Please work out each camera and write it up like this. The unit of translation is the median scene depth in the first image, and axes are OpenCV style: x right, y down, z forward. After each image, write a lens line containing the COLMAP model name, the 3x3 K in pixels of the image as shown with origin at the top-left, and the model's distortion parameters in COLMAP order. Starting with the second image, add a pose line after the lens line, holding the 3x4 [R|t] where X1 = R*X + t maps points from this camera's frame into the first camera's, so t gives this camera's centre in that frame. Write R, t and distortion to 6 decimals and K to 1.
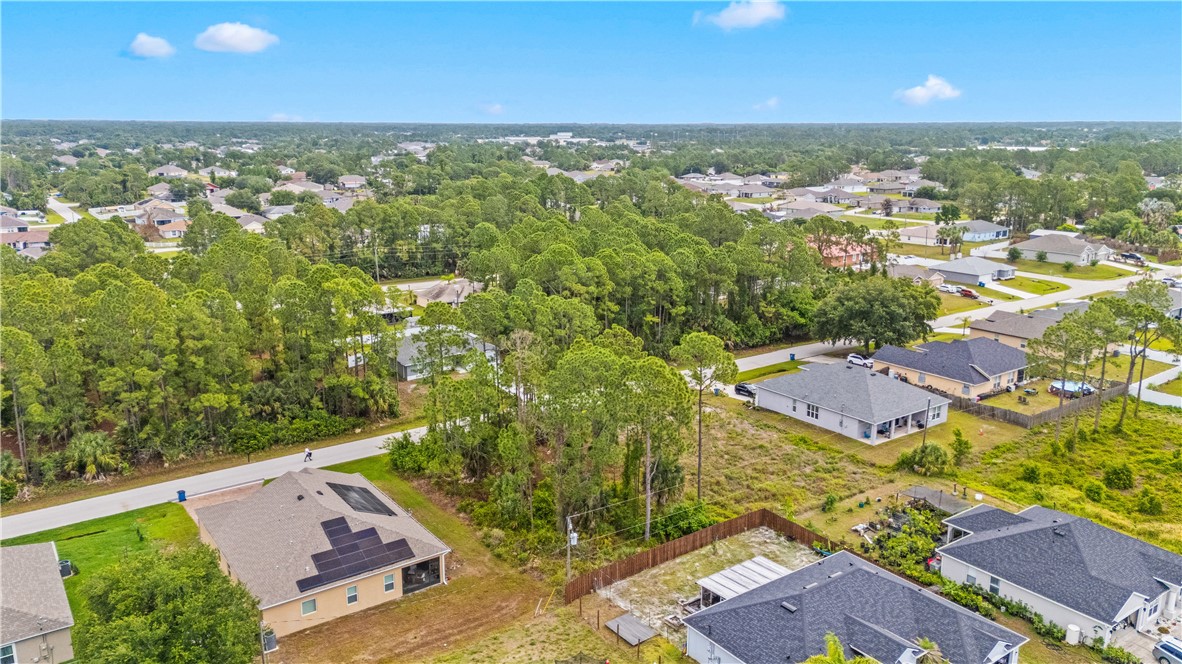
lens RADIAL K [[862.6, 0, 592.2], [0, 862.6, 338.6], [0, 0, 1]] dist [0.093246, -0.095731]
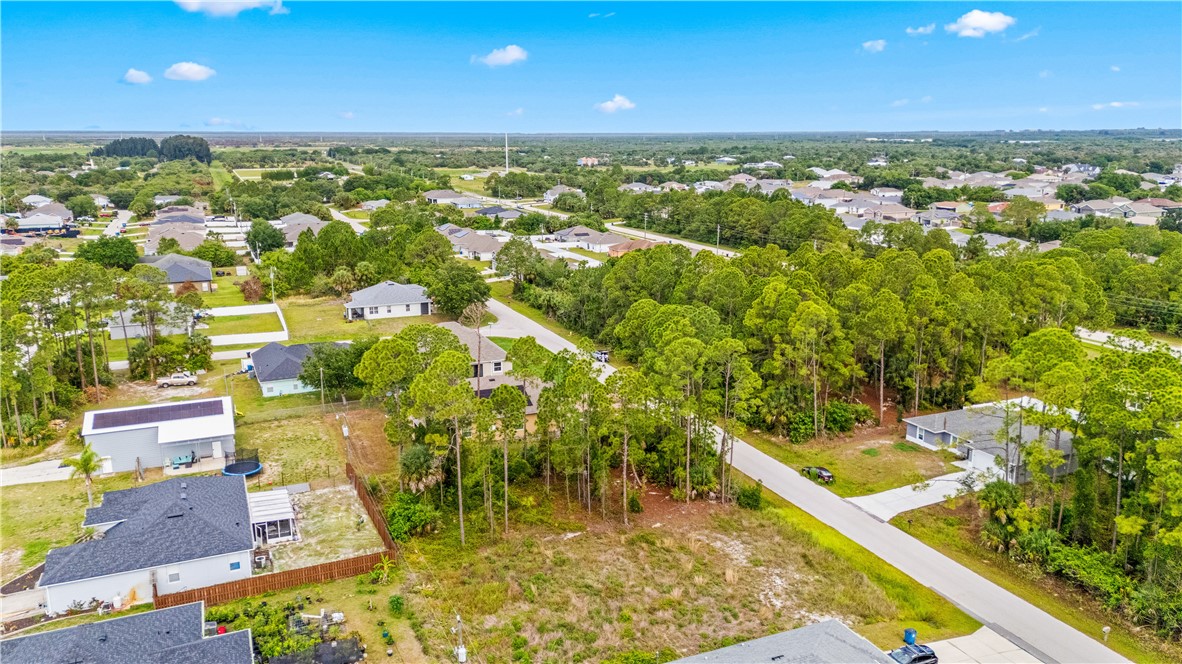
lens RADIAL K [[880.7, 0, 593.0], [0, 880.7, 337.7], [0, 0, 1]] dist [0.092452, -0.095013]
pose [[-0.207749, 0.222308, -0.952586, 0.857952], [-0.236896, 0.933408, 0.269497, -0.269099], [0.949063, 0.281652, -0.141251, 1.094518]]
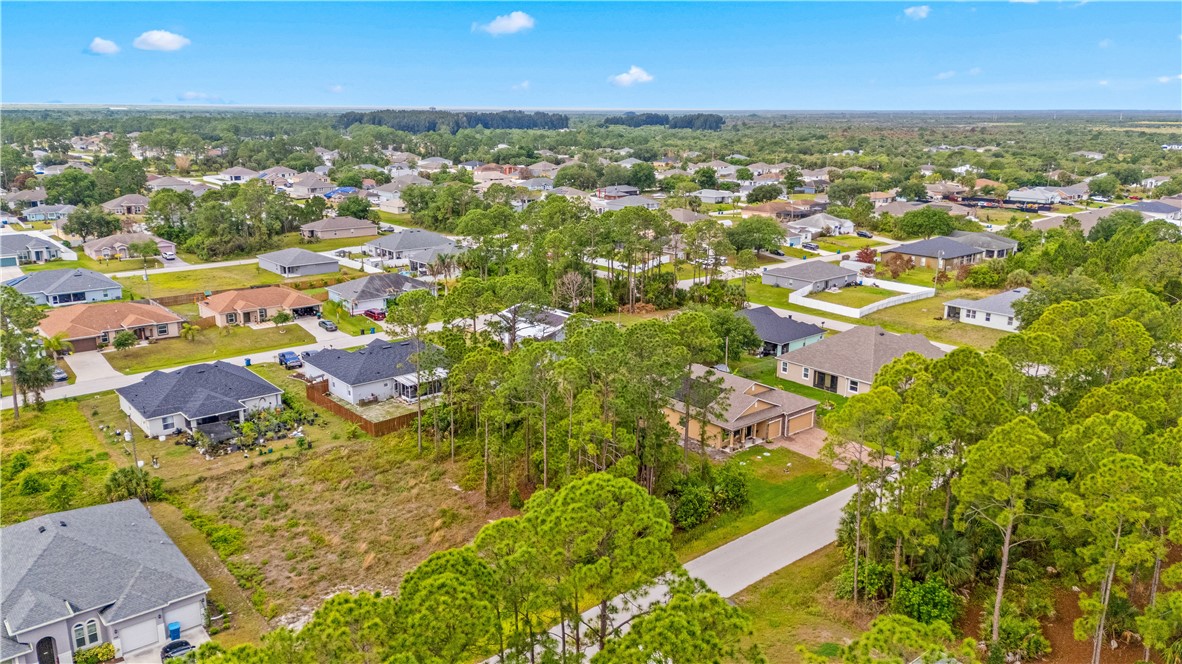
lens RADIAL K [[862.6, 0, 592.2], [0, 862.6, 338.6], [0, 0, 1]] dist [0.093246, -0.095731]
pose [[-0.996532, 0.014813, -0.081878, -0.004944], [-0.026747, 0.874775, 0.483791, -0.428991], [0.078792, 0.484303, -0.871345, 1.740671]]
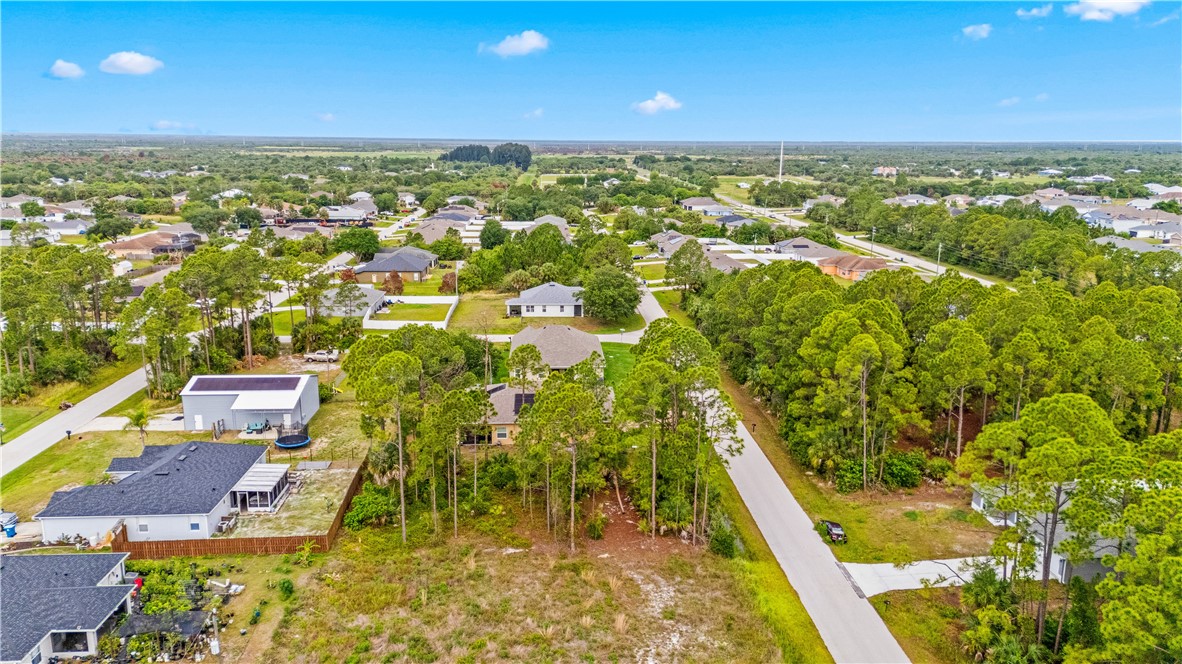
lens RADIAL K [[862.6, 0, 592.2], [0, 862.6, 338.6], [0, 0, 1]] dist [0.093246, -0.095731]
pose [[-0.535517, 0.185320, -0.823941, 0.683297], [-0.213880, 0.914060, 0.344600, -0.339935], [0.816993, 0.360764, -0.449858, 1.374930]]
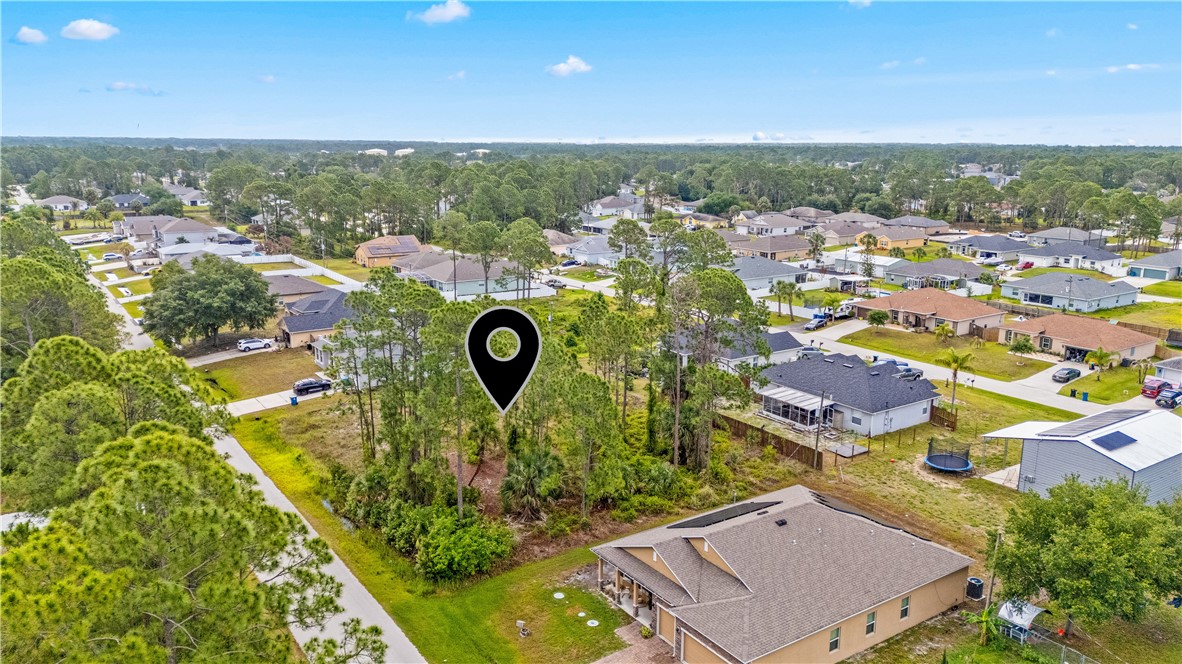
lens RADIAL K [[862.6, 0, 592.2], [0, 862.6, 338.6], [0, 0, 1]] dist [0.093246, -0.095731]
pose [[0.022760, -0.222829, 0.974592, -0.815655], [0.237122, 0.948230, 0.211264, -0.128141], [-0.971213, 0.226289, 0.074419, 0.850391]]
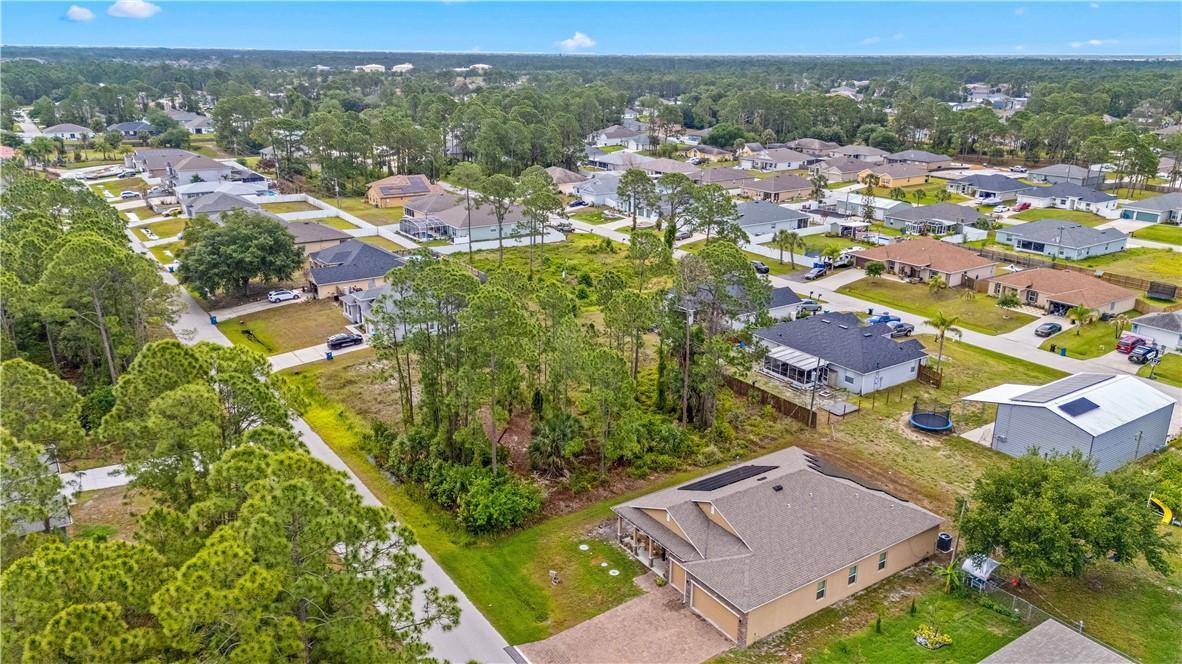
lens RADIAL K [[862.6, 0, 592.2], [0, 862.6, 338.6], [0, 0, 1]] dist [0.093246, -0.095731]
pose [[0.023631, -0.313975, 0.949137, -0.876759], [0.234595, 0.924634, 0.300029, -0.200922], [-0.971806, 0.215573, 0.095507, 0.849063]]
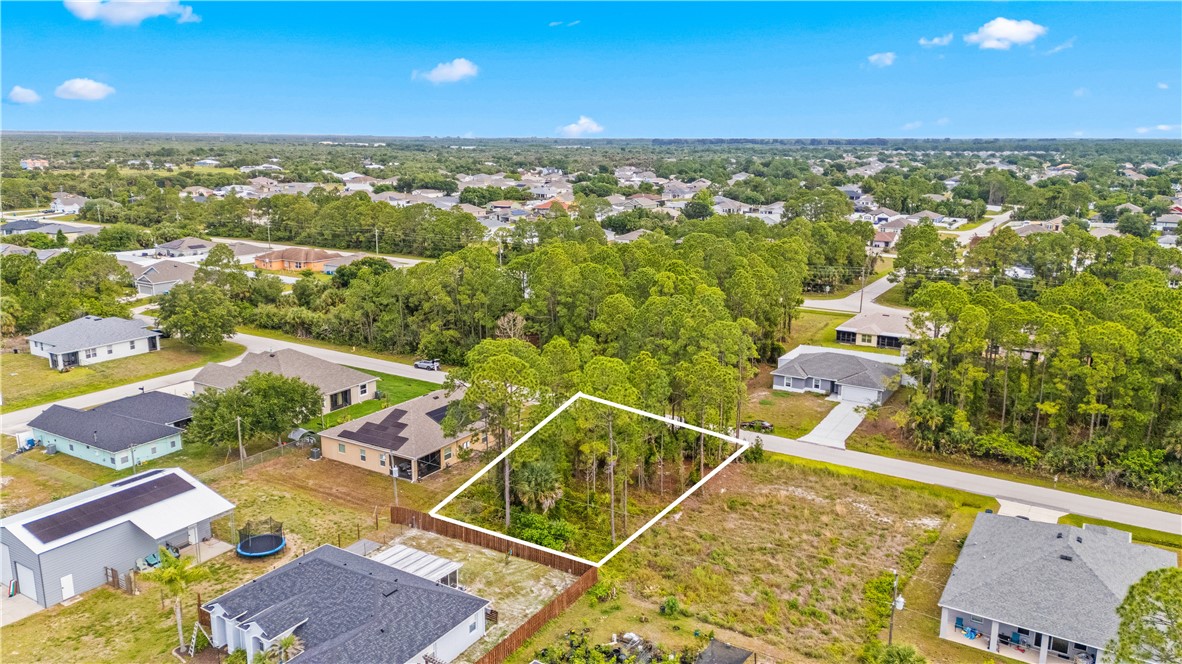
lens RADIAL K [[862.6, 0, 592.2], [0, 862.6, 338.6], [0, 0, 1]] dist [0.093246, -0.095731]
pose [[0.386234, 0.212424, -0.897608, 0.817542], [-0.230933, 0.964398, 0.128862, -0.121858], [0.893025, 0.157517, 0.421539, 0.505674]]
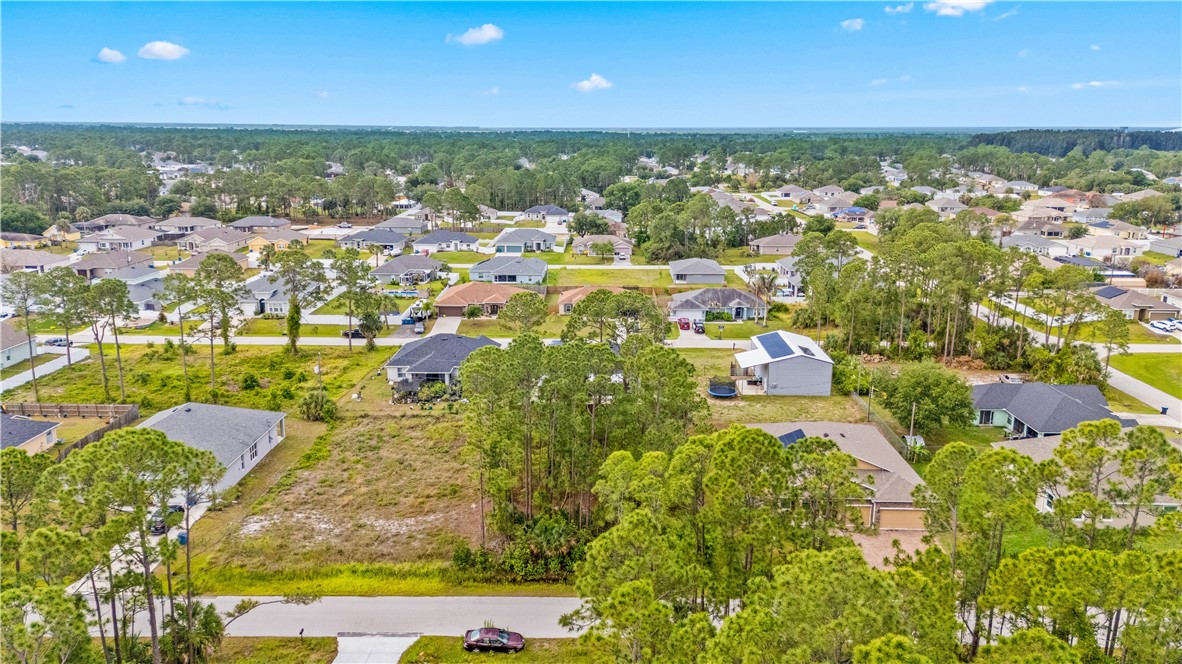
lens RADIAL K [[862.6, 0, 592.2], [0, 862.6, 338.6], [0, 0, 1]] dist [0.093246, -0.095731]
pose [[-0.803775, -0.146494, 0.576615, -0.576646], [0.139655, 0.895669, 0.422225, -0.388334], [-0.578310, 0.419901, -0.699458, 1.576546]]
